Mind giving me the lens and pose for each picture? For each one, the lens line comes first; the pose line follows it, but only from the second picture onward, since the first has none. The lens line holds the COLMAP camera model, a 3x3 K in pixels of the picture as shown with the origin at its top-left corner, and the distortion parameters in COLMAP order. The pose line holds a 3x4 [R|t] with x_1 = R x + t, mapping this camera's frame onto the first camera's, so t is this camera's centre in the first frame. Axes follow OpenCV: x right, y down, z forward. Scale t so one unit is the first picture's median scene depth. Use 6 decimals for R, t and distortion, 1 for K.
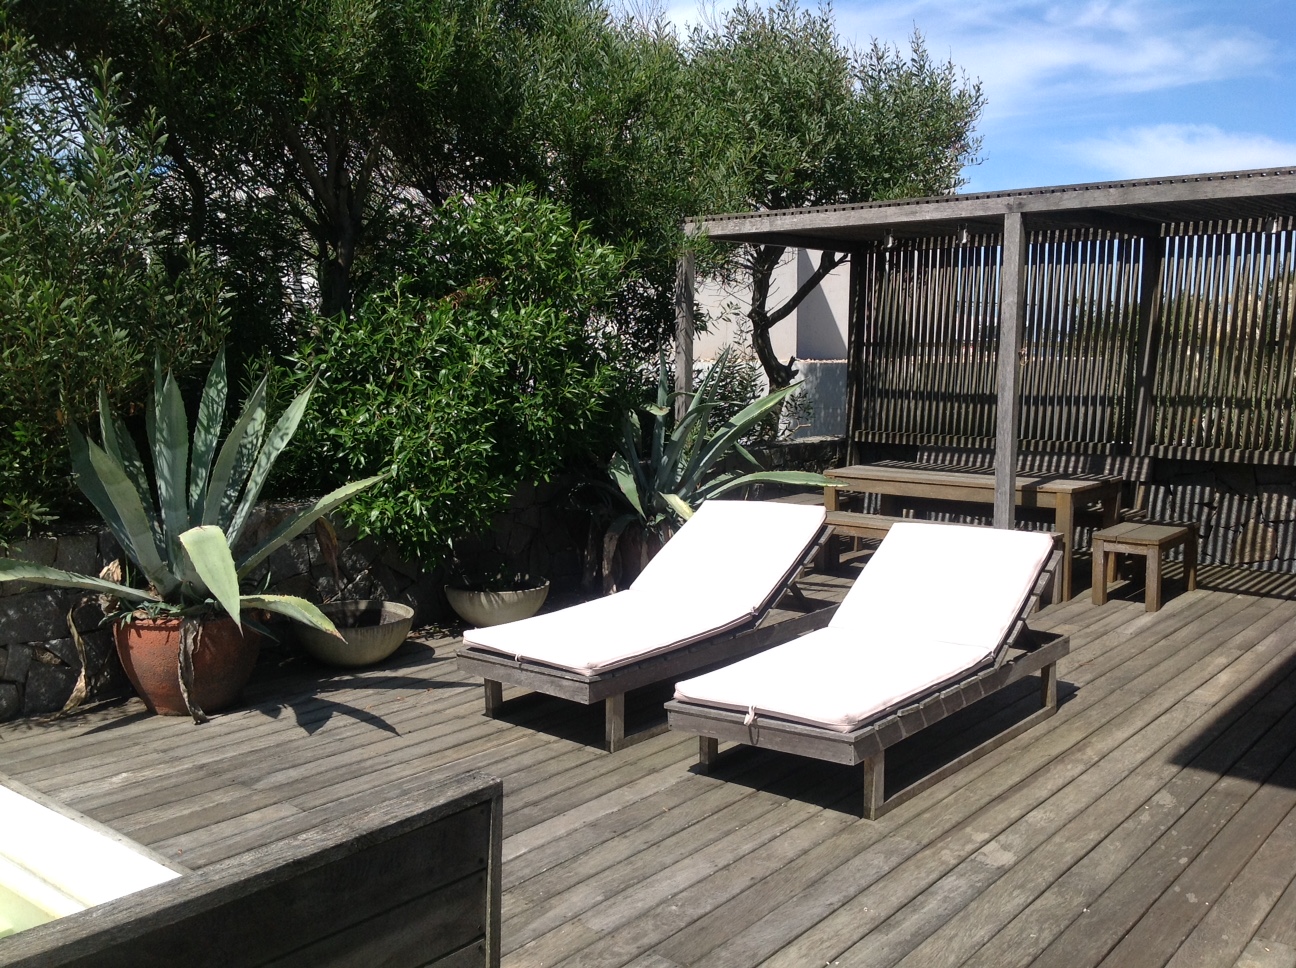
lens RADIAL K [[1230.9, 0, 648.0], [0, 1230.9, 484.0], [0, 0, 1]] dist [0.135179, -0.244914]
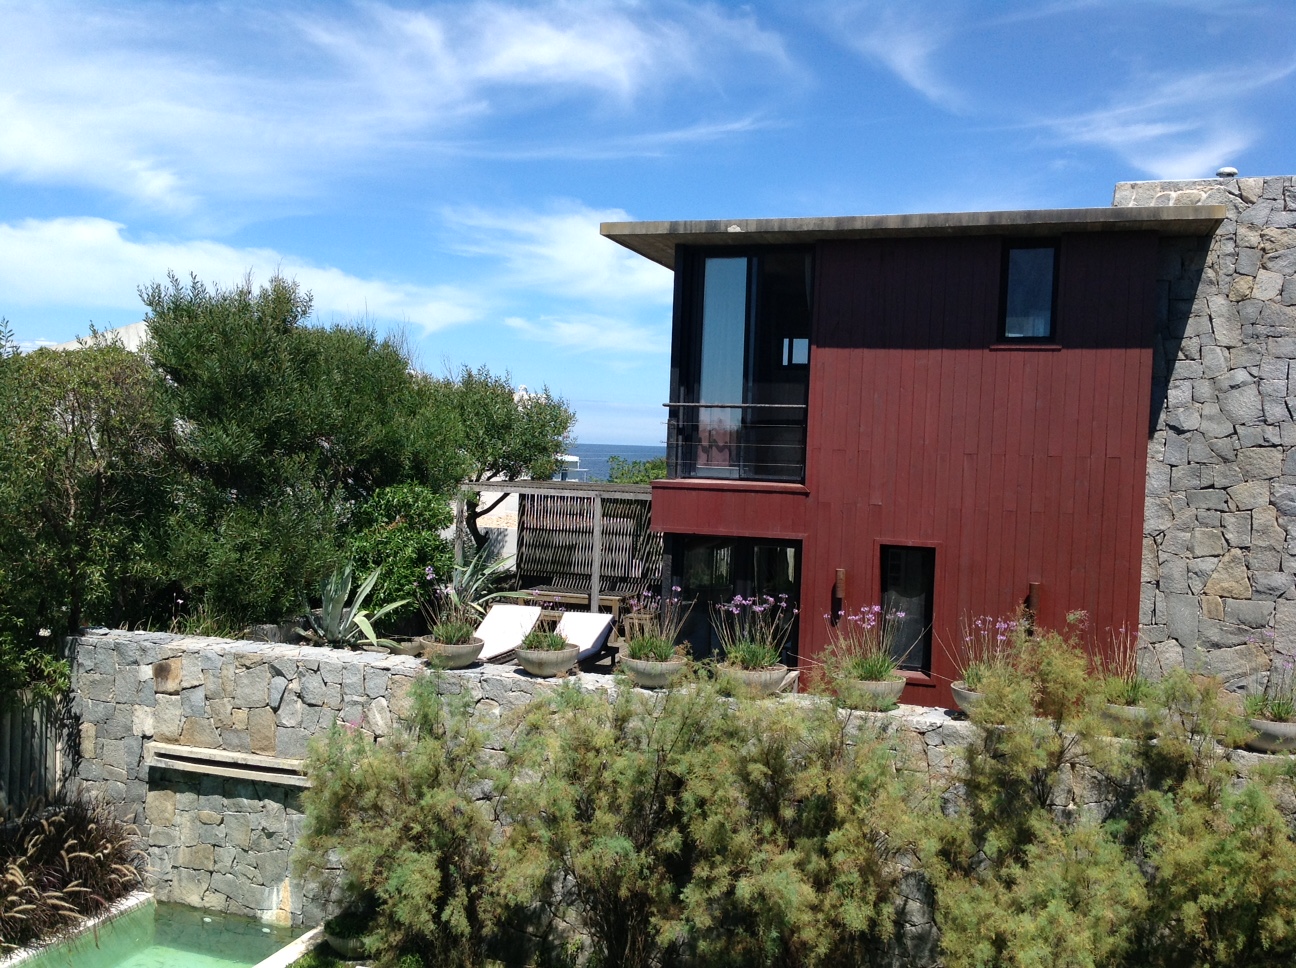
lens RADIAL K [[1250.2, 0, 648.0], [0, 1250.2, 484.0], [0, 0, 1]] dist [0.126113, -0.256585]
pose [[0.941675, 0.012925, 0.336276, -0.597186], [0.012463, 0.997237, -0.073228, -0.051340], [-0.336293, 0.073148, 0.938912, -1.847932]]
